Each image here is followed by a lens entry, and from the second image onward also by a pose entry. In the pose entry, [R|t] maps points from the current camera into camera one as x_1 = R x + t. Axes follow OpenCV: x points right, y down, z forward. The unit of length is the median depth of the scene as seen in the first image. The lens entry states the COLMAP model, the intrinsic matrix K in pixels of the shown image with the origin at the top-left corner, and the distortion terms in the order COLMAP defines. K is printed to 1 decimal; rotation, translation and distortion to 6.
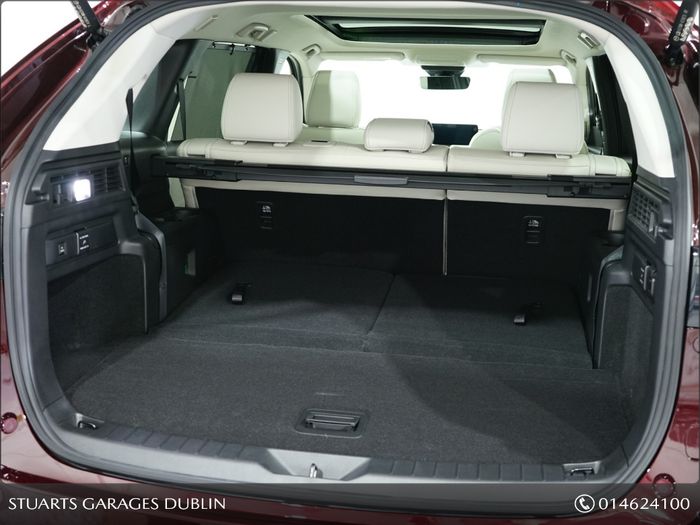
lens RADIAL K [[744.9, 0, 350.0], [0, 744.9, 262.5], [0, 0, 1]] dist [0.010265, -0.006343]
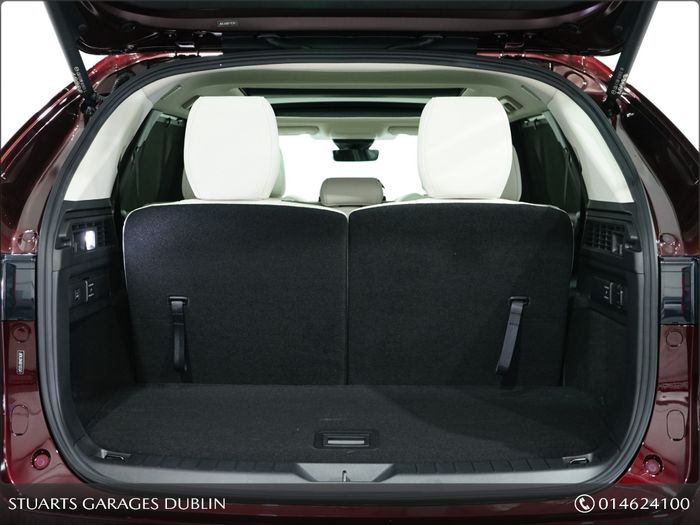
lens RADIAL K [[736.7, 0, 350.0], [0, 736.7, 262.5], [0, 0, 1]] dist [0.006501, 0.019473]
pose [[0.992692, -0.041122, 0.113454, -0.125905], [0.051650, 0.994467, -0.091472, 0.054829], [-0.109064, 0.096663, 0.989324, -0.082537]]
